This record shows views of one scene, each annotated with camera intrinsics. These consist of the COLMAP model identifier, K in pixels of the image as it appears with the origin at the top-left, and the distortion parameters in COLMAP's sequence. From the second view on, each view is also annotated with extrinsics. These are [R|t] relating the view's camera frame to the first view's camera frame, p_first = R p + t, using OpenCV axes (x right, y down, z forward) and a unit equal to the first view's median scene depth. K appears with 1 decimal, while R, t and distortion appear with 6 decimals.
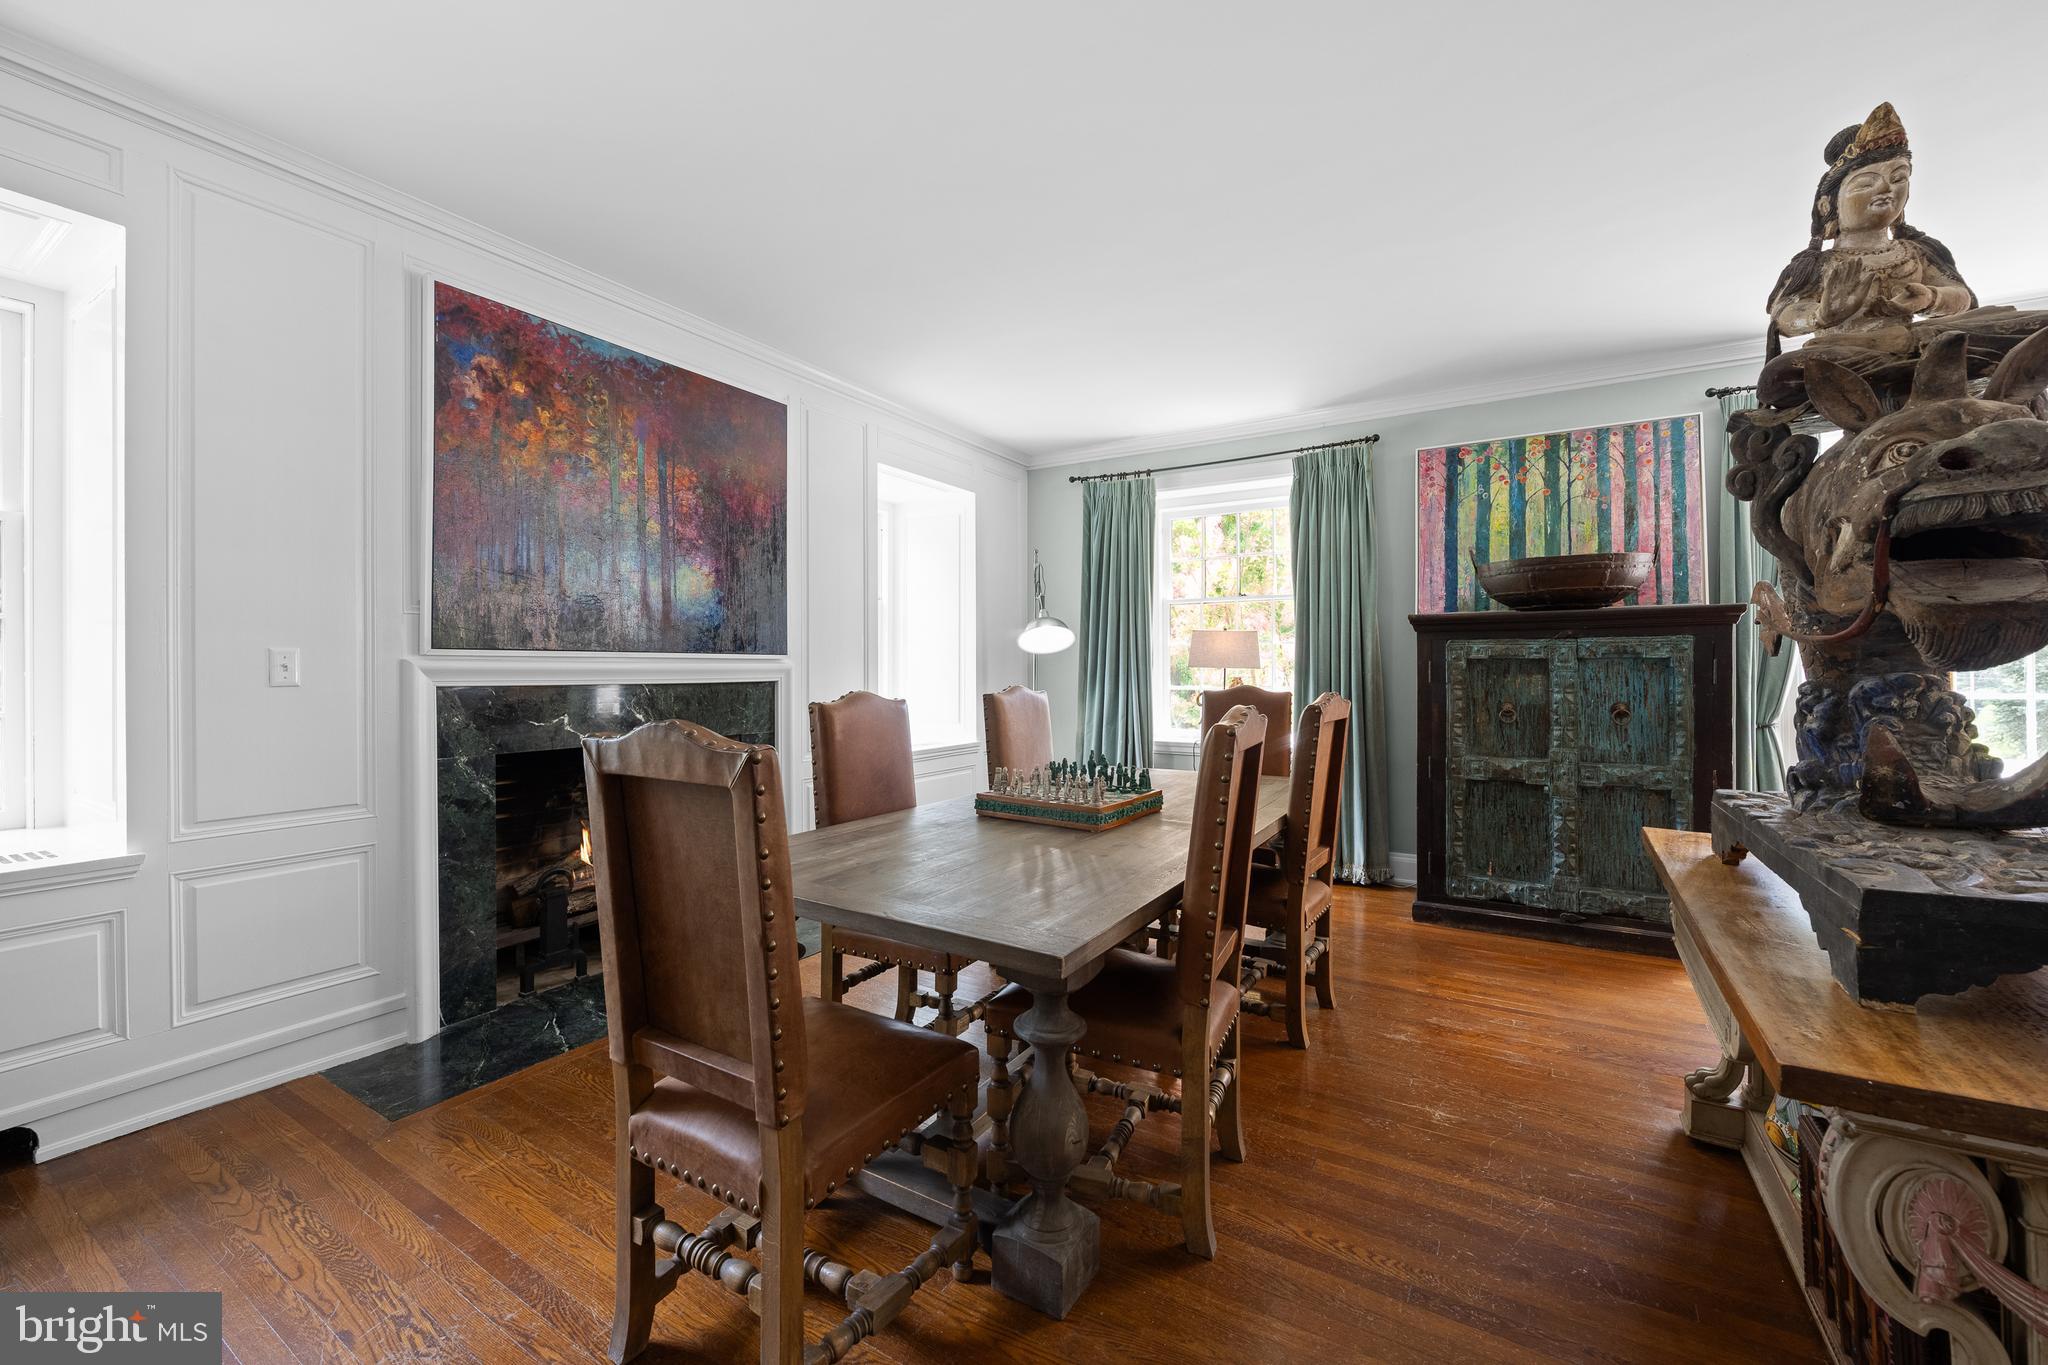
lens RADIAL K [[828.9, 0, 1021.9], [0, 828.9, 668.7], [0, 0, 1]] dist [-0.005956, 0.000219]
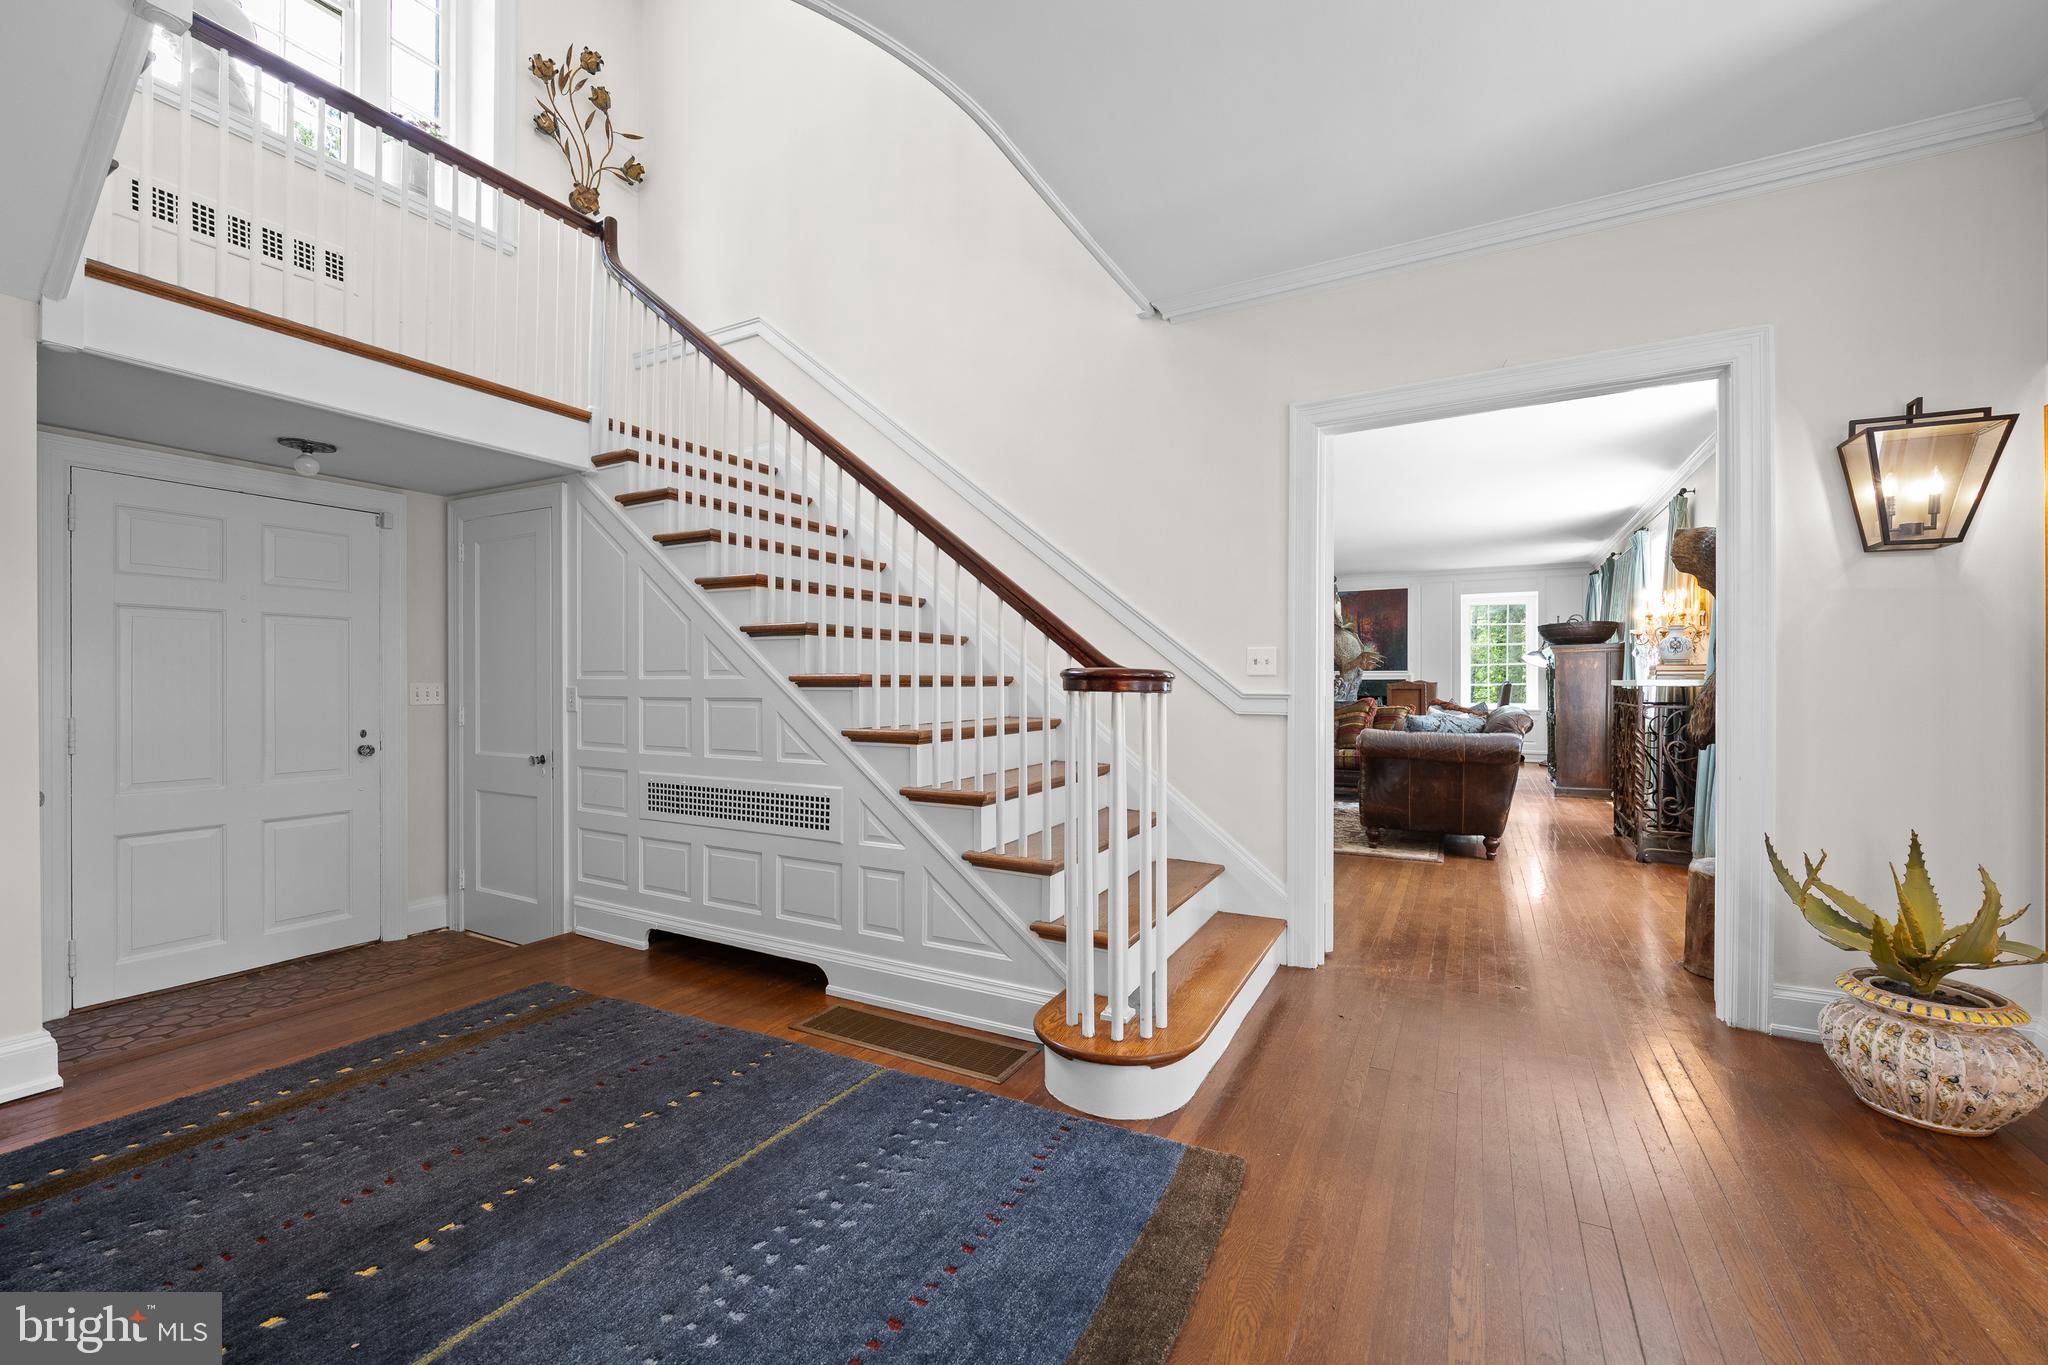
lens RADIAL K [[828.9, 0, 1022.6], [0, 828.9, 688.6], [0, 0, 1]] dist [-0.005956, 0.000219]
pose [[0.065875, 0.005731, -0.997811, 3.084069], [-0.000172, 0.999984, 0.005732, 0.039696], [0.997828, -0.000206, 0.065875, -0.721432]]
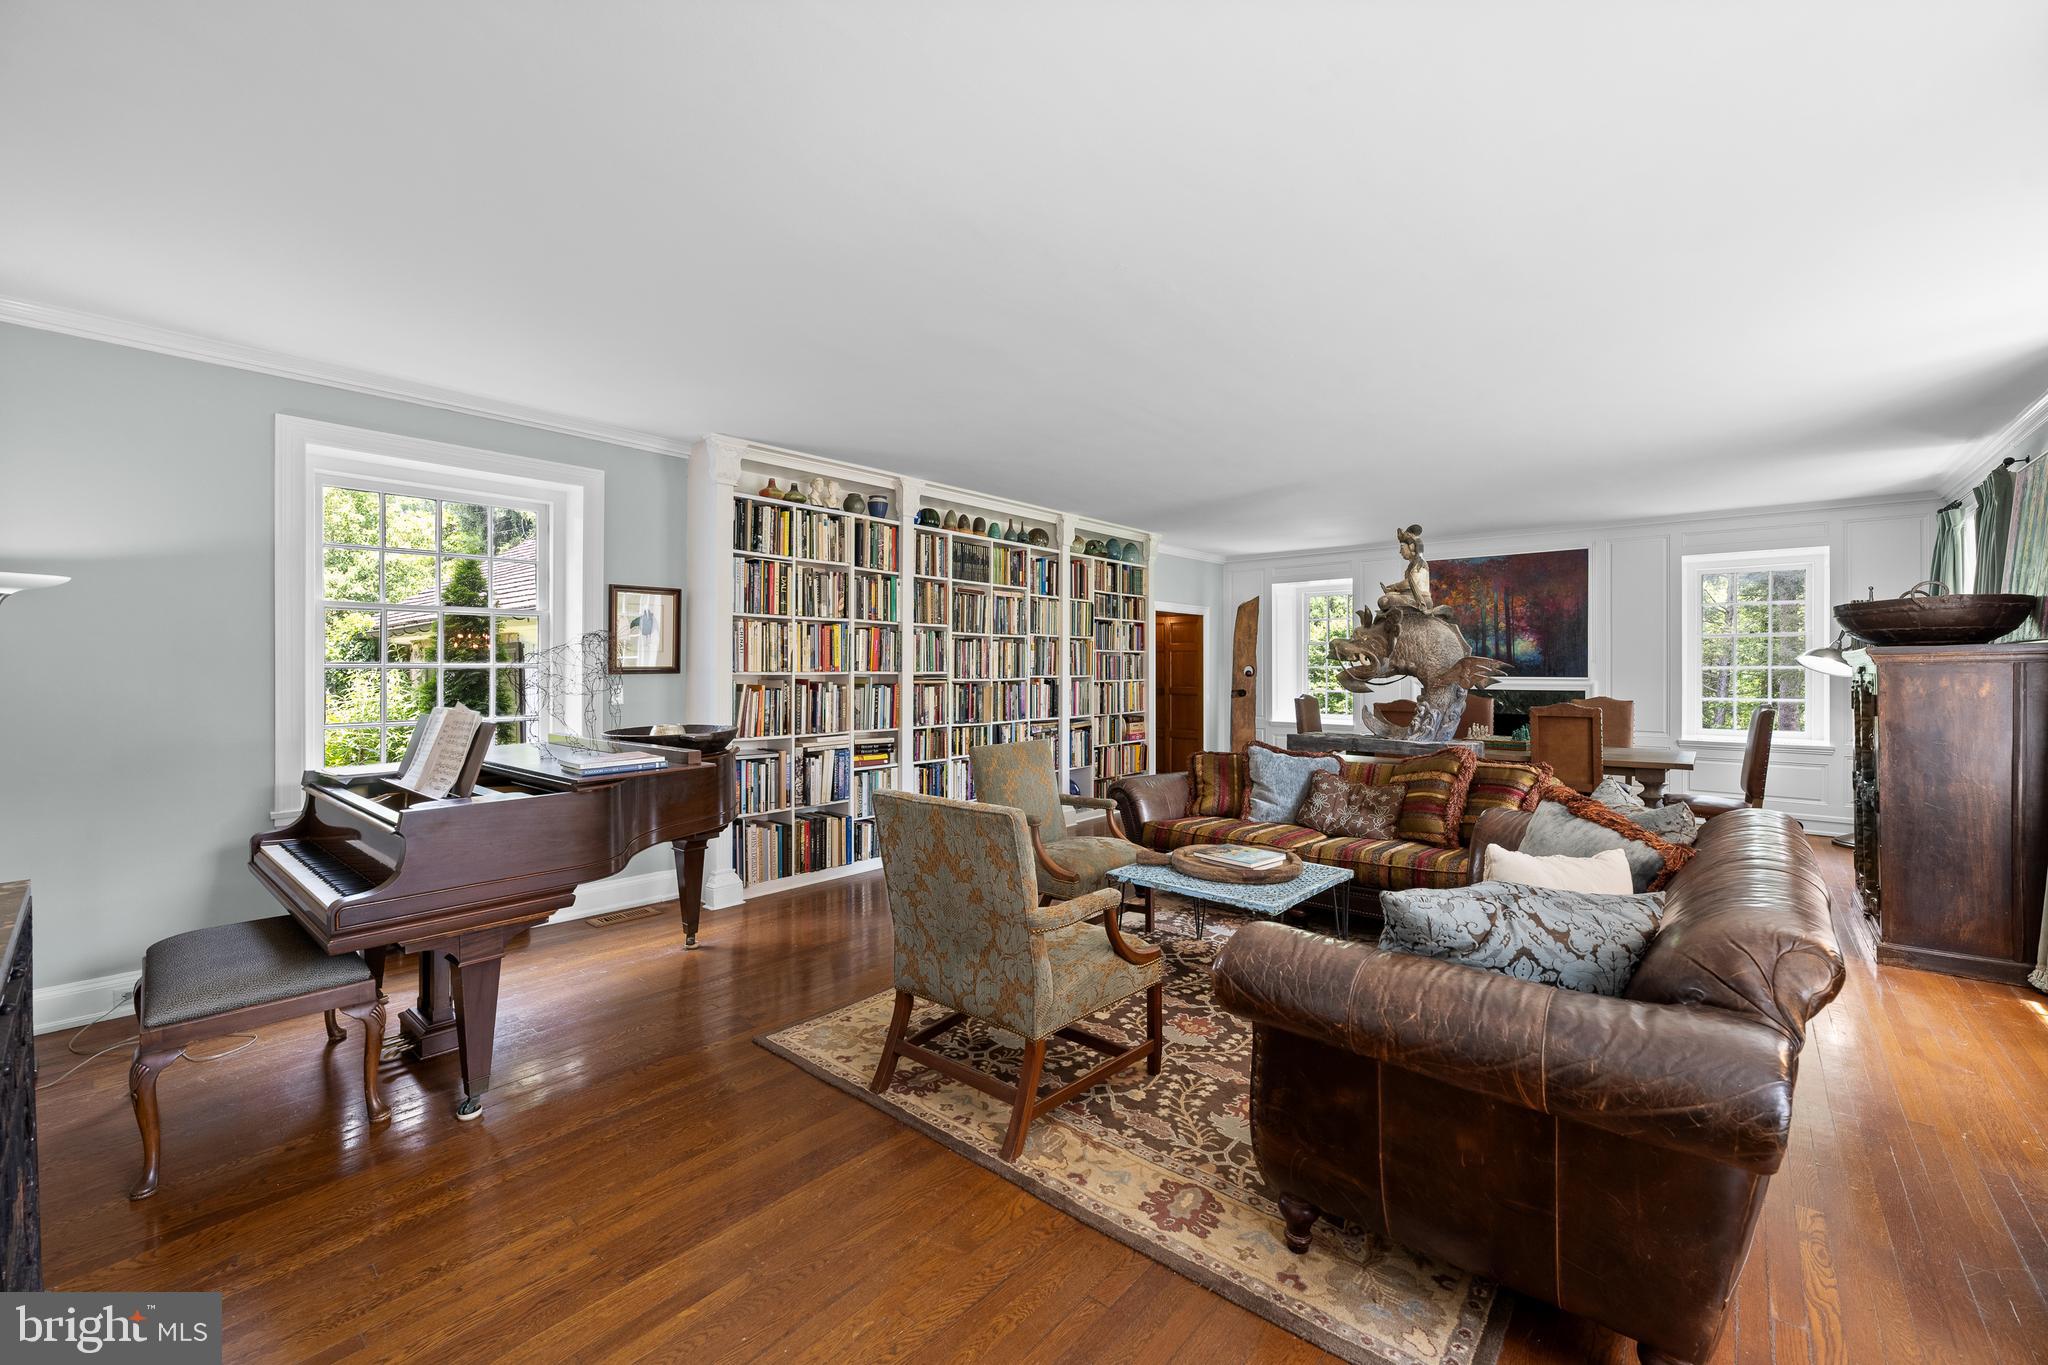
lens RADIAL K [[828.9, 0, 1019.2], [0, 828.9, 669.2], [0, 0, 1]] dist [-0.005956, 0.000219]
pose [[-0.147301, 0.001824, -0.989090, 2.120113], [-0.002654, 0.999994, 0.002240, -0.040016], [0.989088, 0.002954, -0.147295, -0.049682]]
